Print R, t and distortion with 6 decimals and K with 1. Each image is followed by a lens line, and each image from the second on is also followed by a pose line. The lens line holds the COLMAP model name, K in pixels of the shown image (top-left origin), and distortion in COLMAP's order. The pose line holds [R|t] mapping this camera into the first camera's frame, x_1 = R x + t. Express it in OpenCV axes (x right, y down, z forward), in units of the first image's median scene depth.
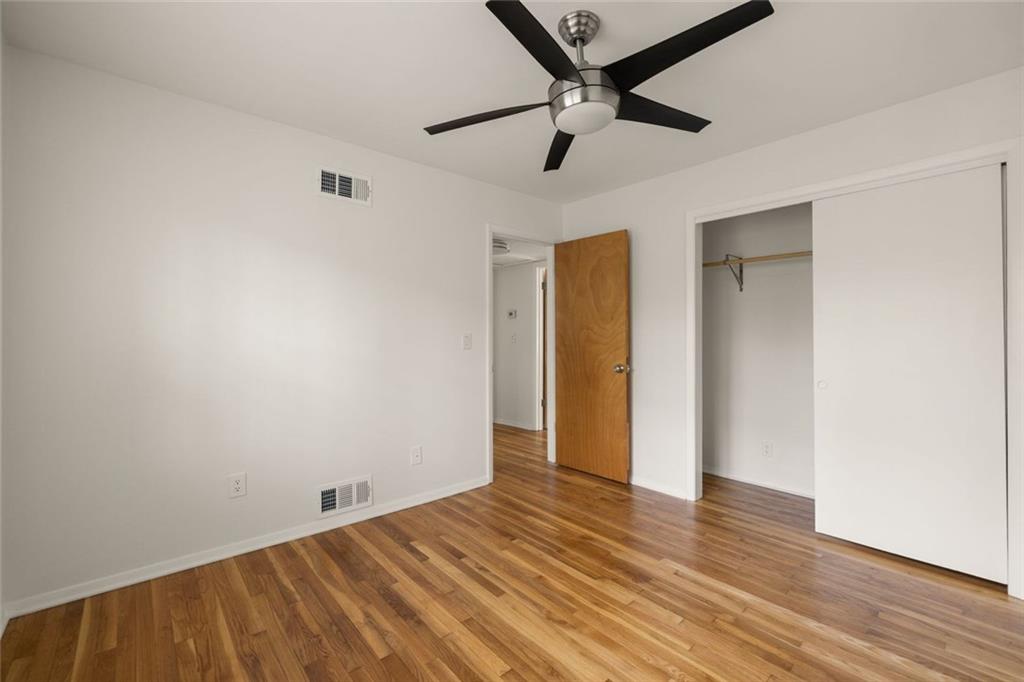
lens RADIAL K [[475.9, 0, 511.4], [0, 475.9, 345.9], [0, 0, 1]] dist [-0.000650, 0.000040]
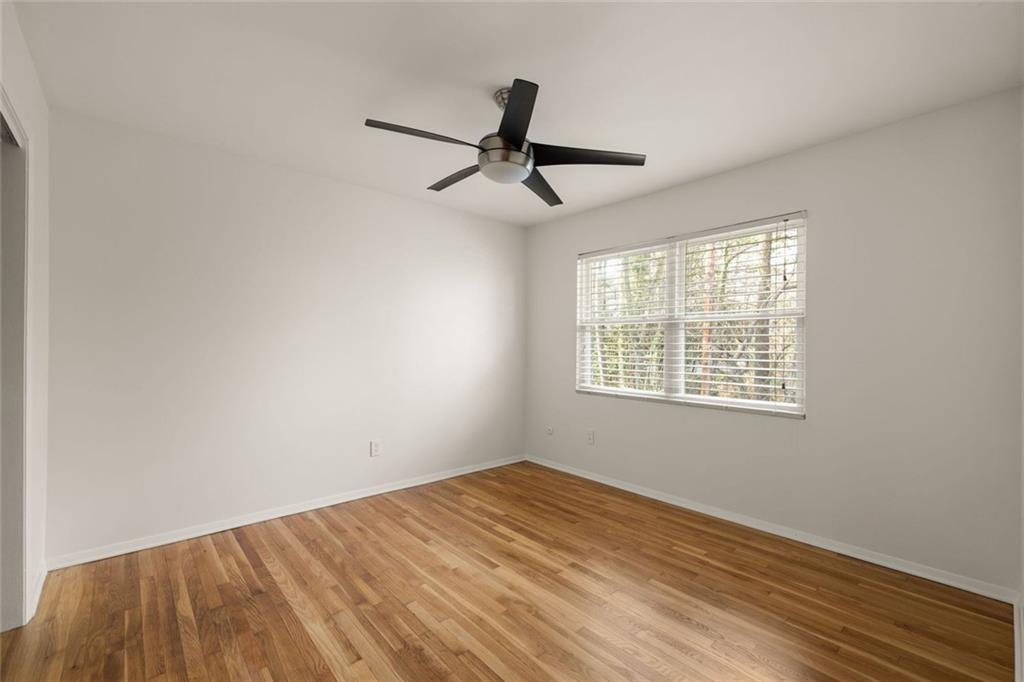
lens RADIAL K [[475.9, 0, 511.4], [0, 475.9, 345.9], [0, 0, 1]] dist [-0.000650, 0.000040]
pose [[-0.999945, -0.009362, -0.004658, 0.132925], [-0.009486, 0.999584, 0.027249, -0.051929], [0.004401, 0.027292, -0.999618, 2.111231]]
